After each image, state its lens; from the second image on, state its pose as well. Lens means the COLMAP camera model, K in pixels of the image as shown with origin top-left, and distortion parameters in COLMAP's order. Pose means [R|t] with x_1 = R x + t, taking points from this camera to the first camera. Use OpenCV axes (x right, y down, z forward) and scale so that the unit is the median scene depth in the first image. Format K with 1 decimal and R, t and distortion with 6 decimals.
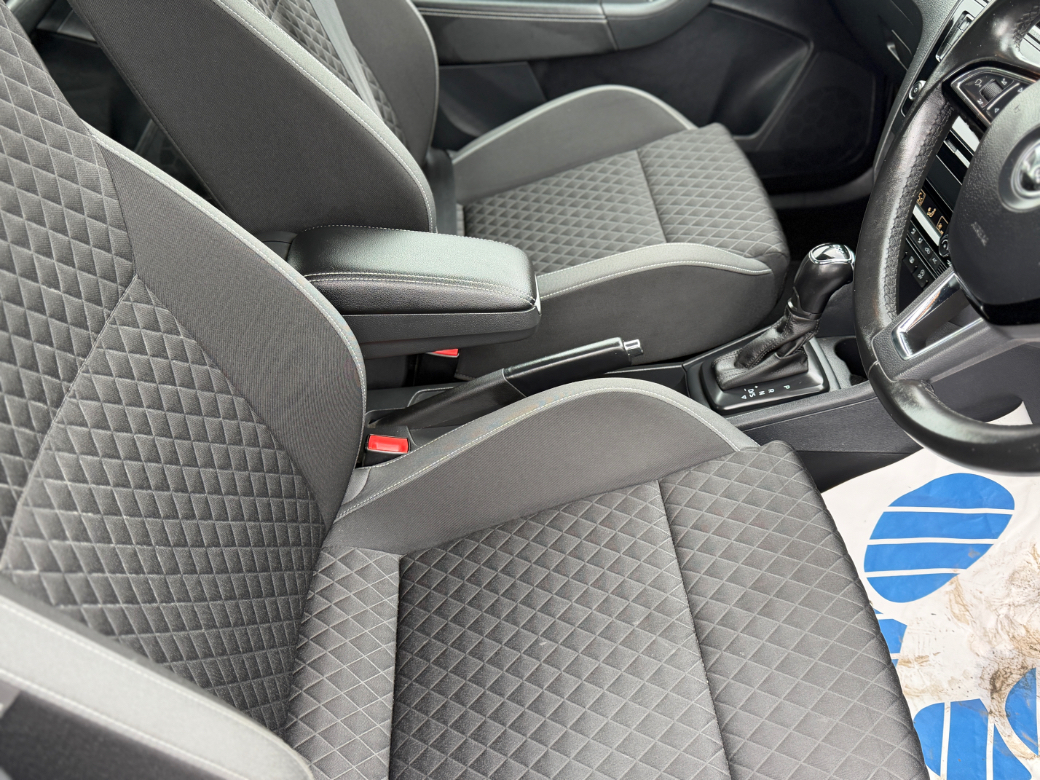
lens RADIAL K [[987.4, 0, 520.0], [0, 987.4, 390.0], [0, 0, 1]] dist [0.013955, 0.007554]
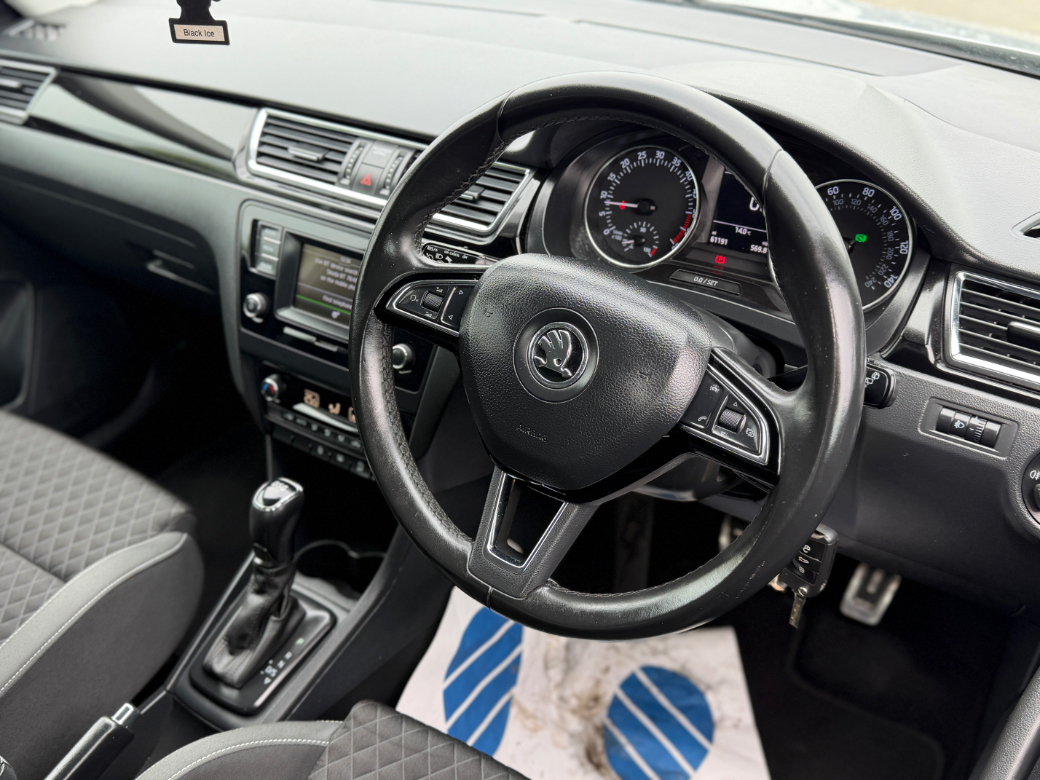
lens RADIAL K [[987.4, 0, 520.0], [0, 987.4, 390.0], [0, 0, 1]] dist [0.013955, 0.007554]
pose [[0.610292, -0.419489, 0.671992, -0.114909], [0.510210, 0.857060, 0.071653, -0.161523], [-0.605994, 0.299128, 0.737084, 0.152942]]
